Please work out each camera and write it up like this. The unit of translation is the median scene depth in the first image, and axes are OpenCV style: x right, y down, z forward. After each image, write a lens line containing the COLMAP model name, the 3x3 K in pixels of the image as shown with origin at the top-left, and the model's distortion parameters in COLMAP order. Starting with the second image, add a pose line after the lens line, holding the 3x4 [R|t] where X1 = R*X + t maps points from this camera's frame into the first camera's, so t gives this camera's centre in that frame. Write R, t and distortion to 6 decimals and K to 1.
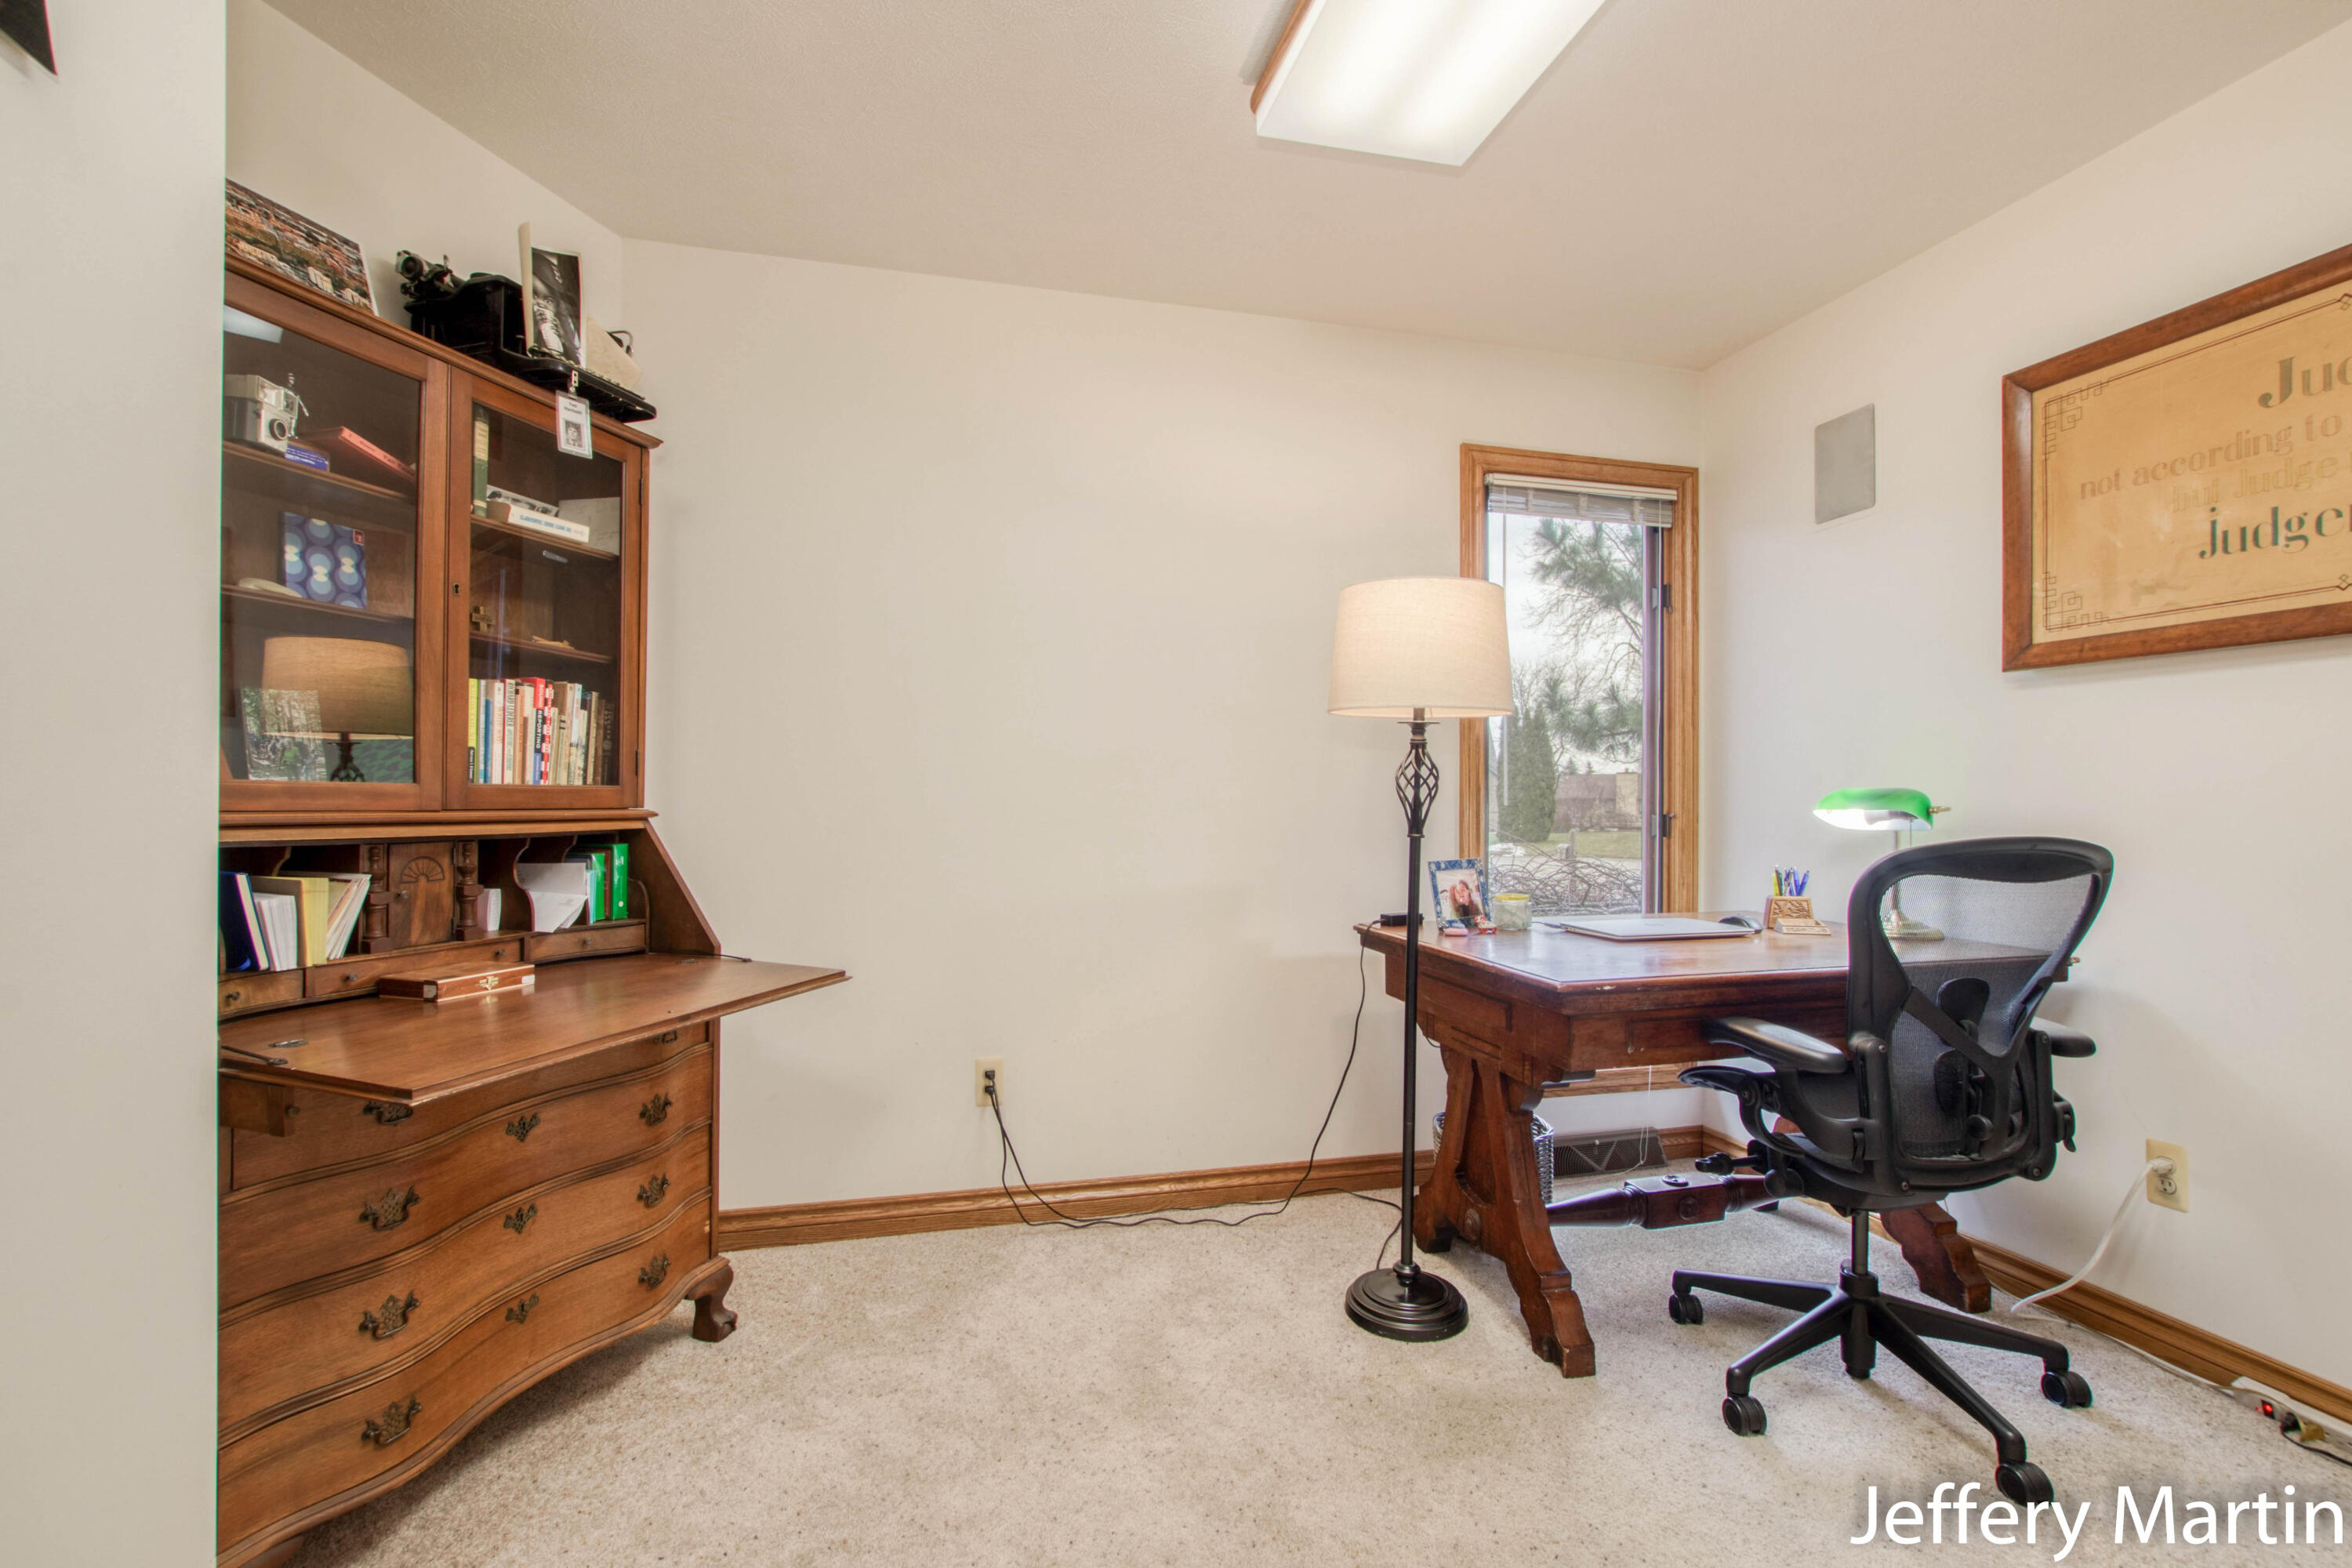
lens RADIAL K [[1029.0, 0, 1176.1], [0, 1029.0, 792.2], [0, 0, 1]] dist [-0.009920, 0.002743]
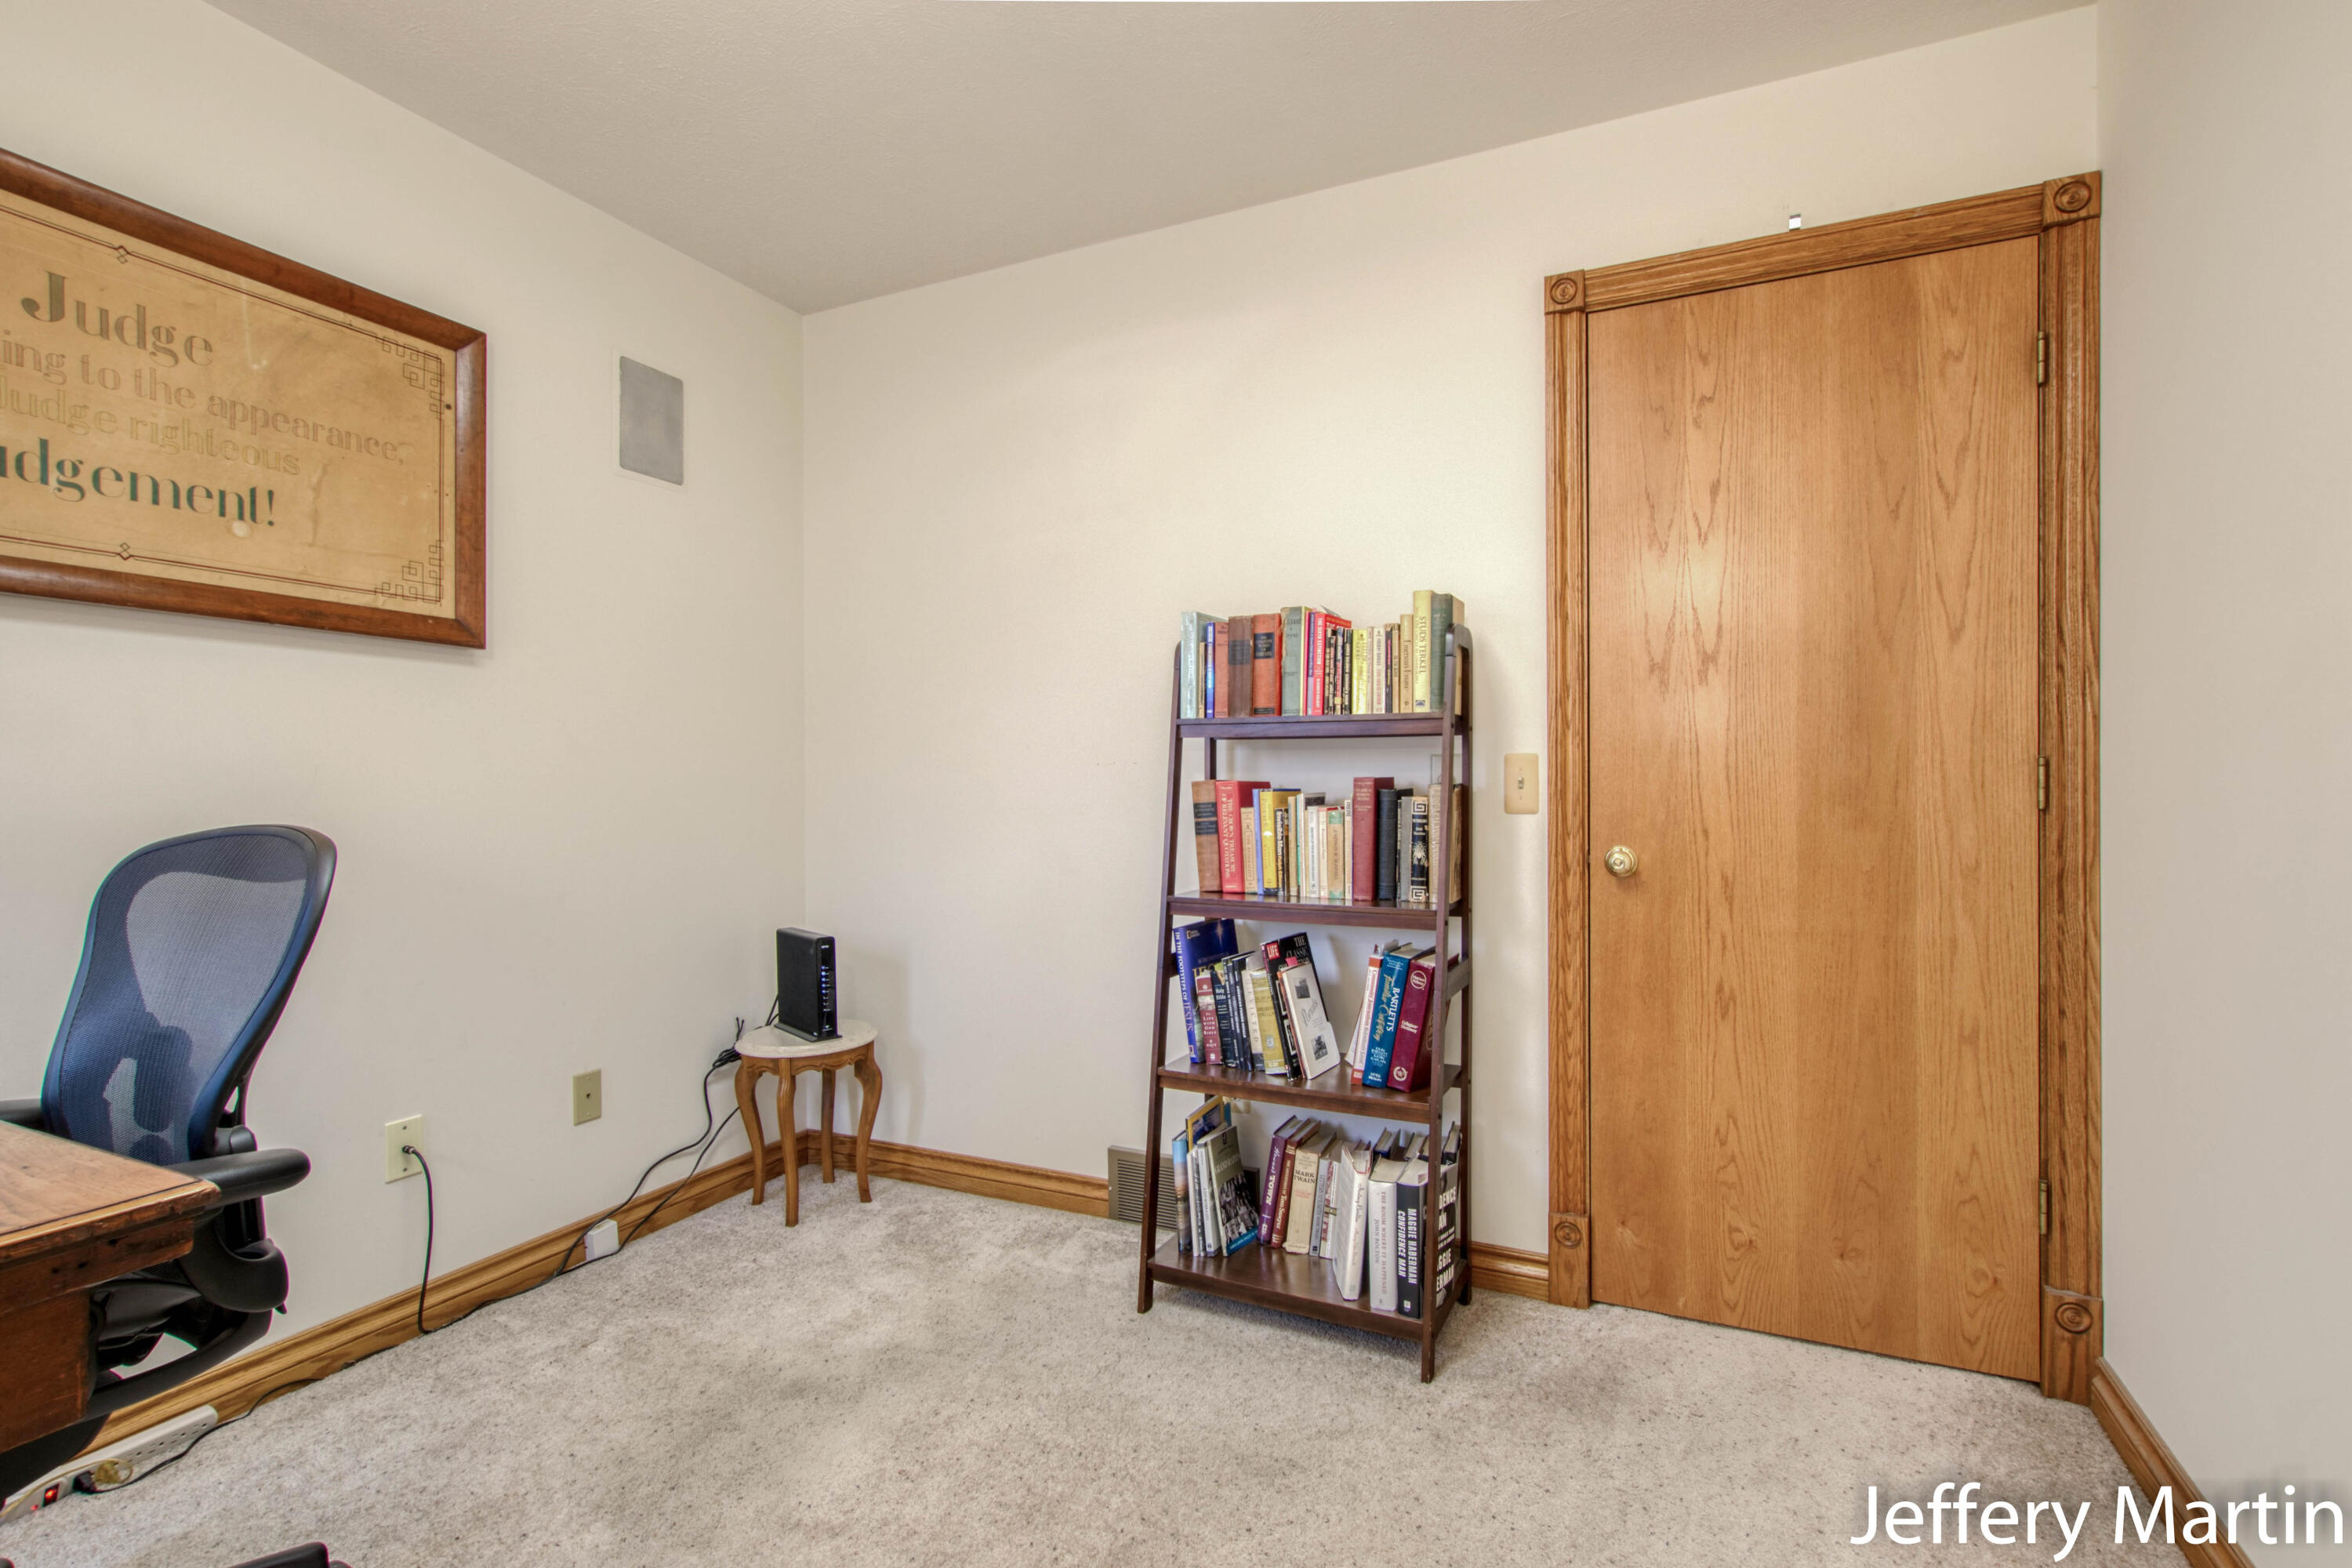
lens RADIAL K [[1122.5, 0, 1176.0], [0, 1122.5, 776.0], [0, 0, 1]] dist [-0.004079, -0.000890]
pose [[-0.774330, -0.003617, 0.632772, -0.253791], [-0.009367, 0.999940, -0.005748, -0.001113], [-0.632713, -0.010378, -0.774317, 1.140391]]
